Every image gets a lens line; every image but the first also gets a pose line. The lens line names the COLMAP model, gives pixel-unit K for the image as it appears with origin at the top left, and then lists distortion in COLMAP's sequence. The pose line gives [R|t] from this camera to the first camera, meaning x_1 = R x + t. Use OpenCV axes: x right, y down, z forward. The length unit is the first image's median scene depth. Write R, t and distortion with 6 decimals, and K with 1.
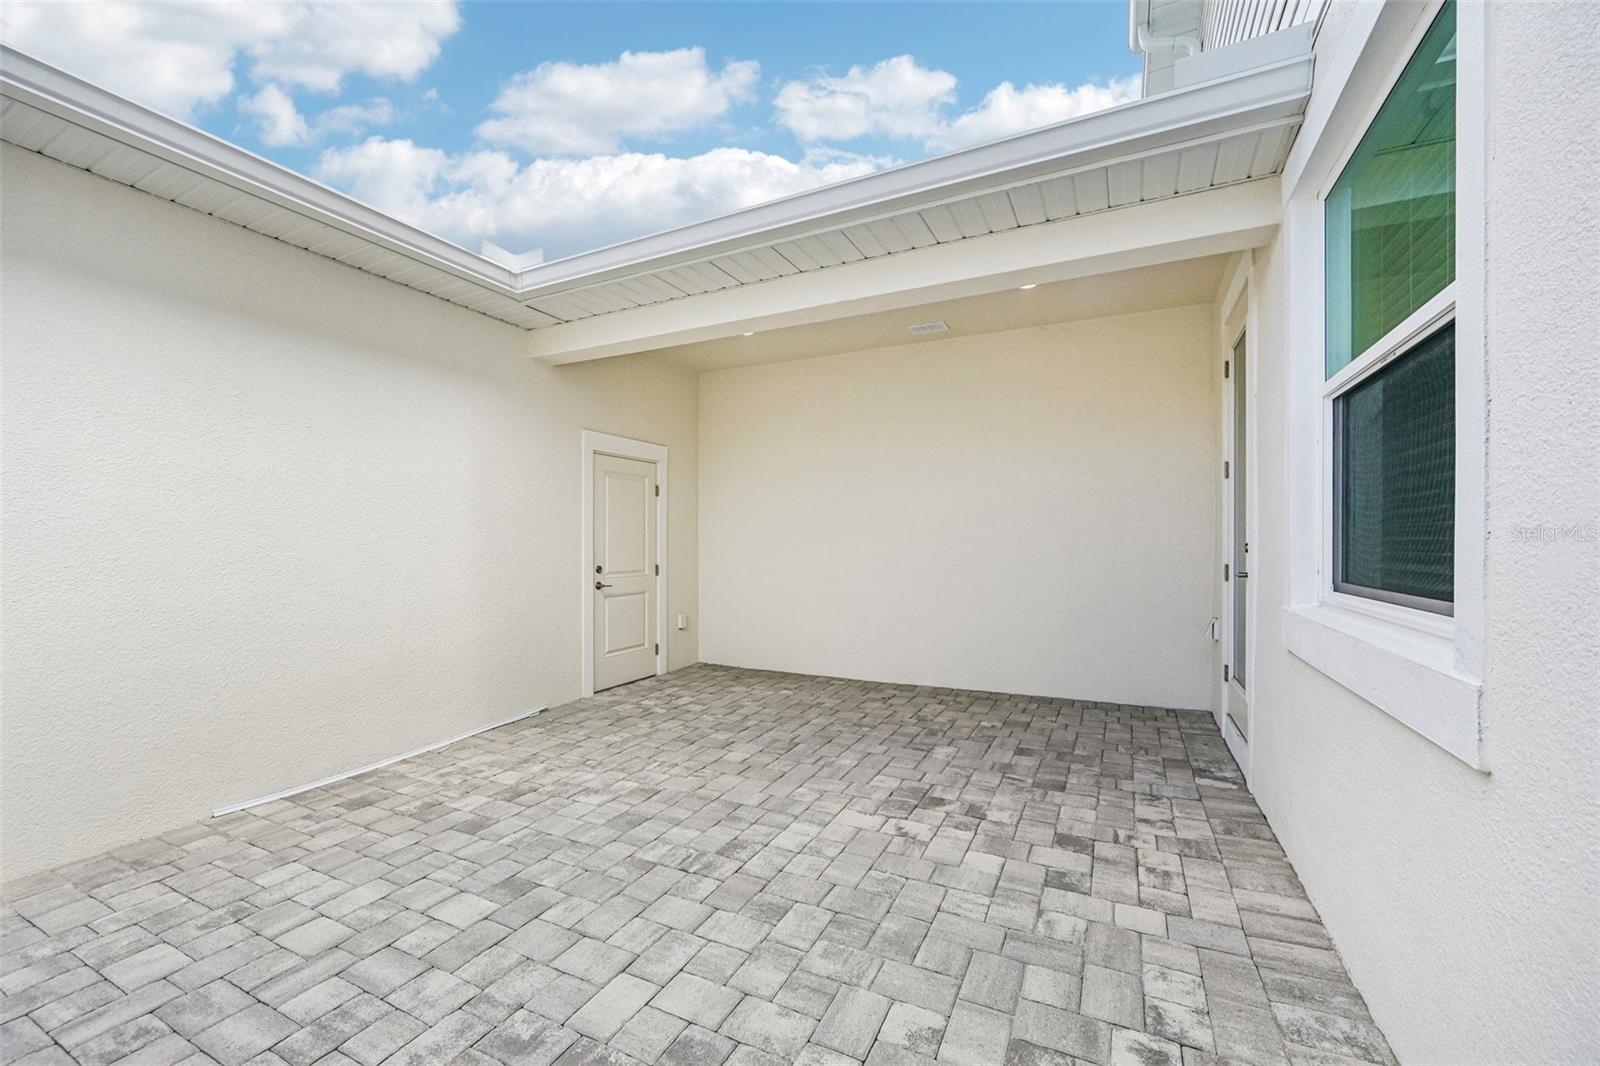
lens RADIAL K [[630.7, 0, 803.6], [0, 630.7, 542.7], [0, 0, 1]] dist [0.000672, 0.000614]
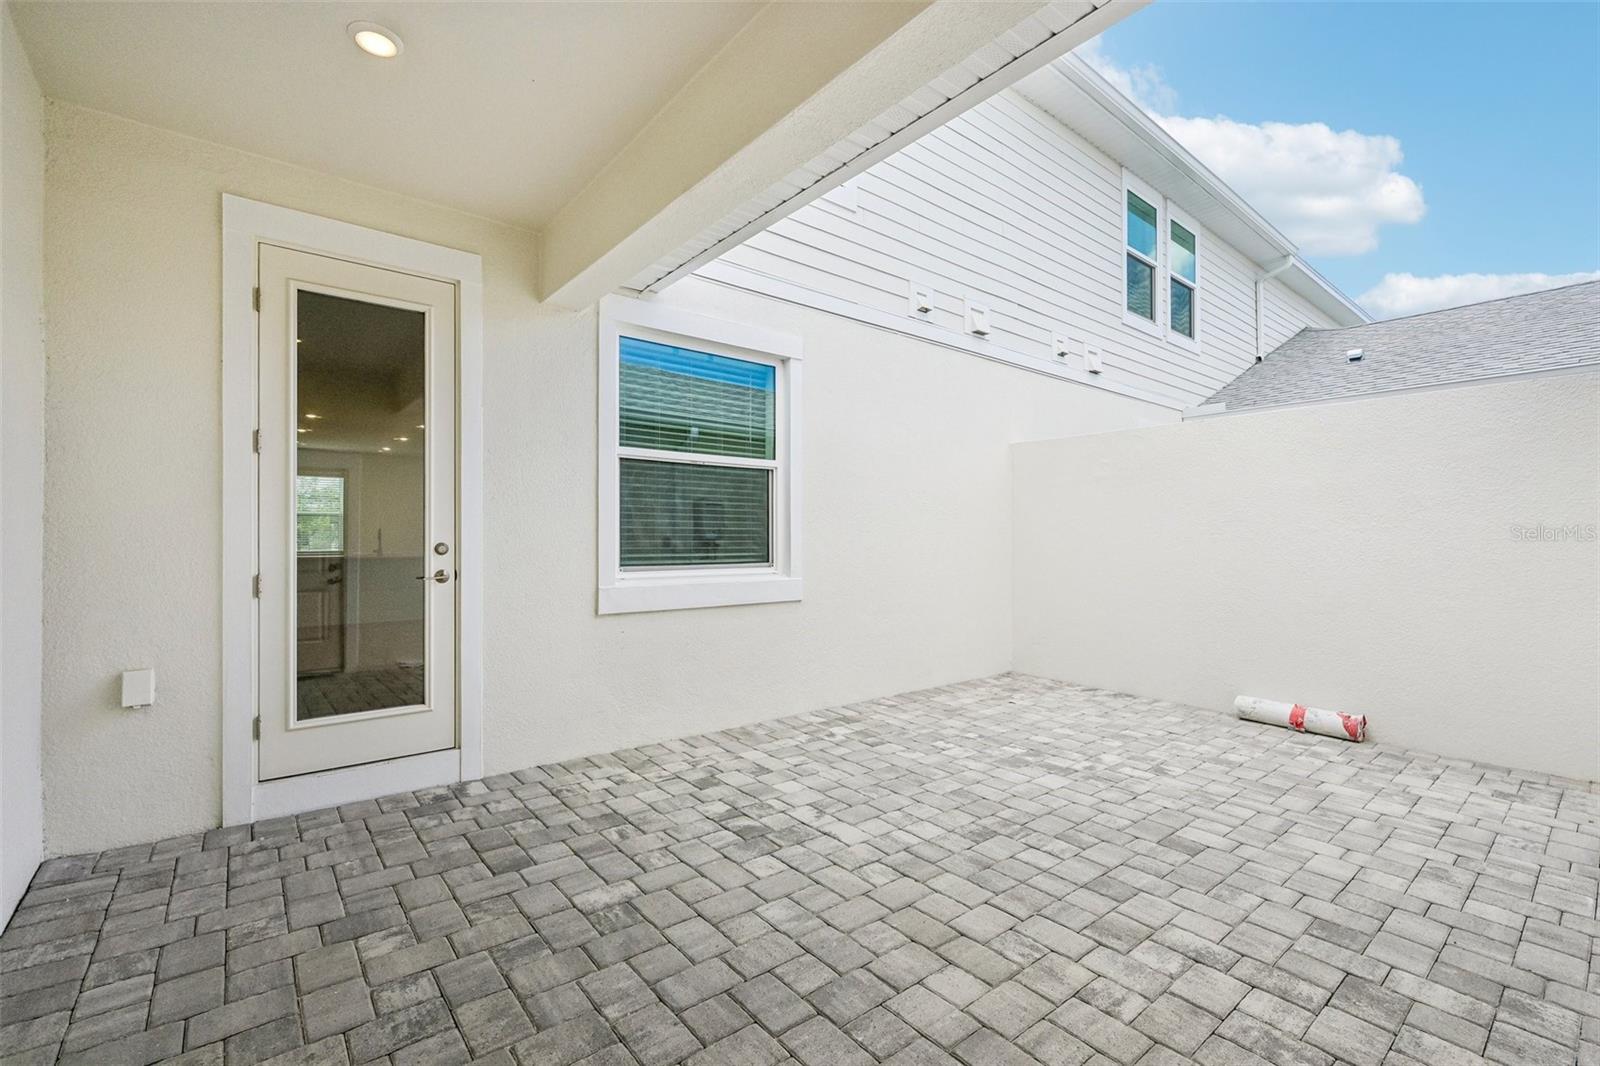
lens RADIAL K [[687.3, 0, 800.0], [0, 687.3, 533.0], [0, 0, 1]] dist [0.000393, 0.000091]
pose [[-0.912618, 0.003725, 0.408797, -0.289394], [-0.000455, 0.999949, -0.010126, -0.007827], [-0.408814, -0.009427, -0.912569, 2.062404]]
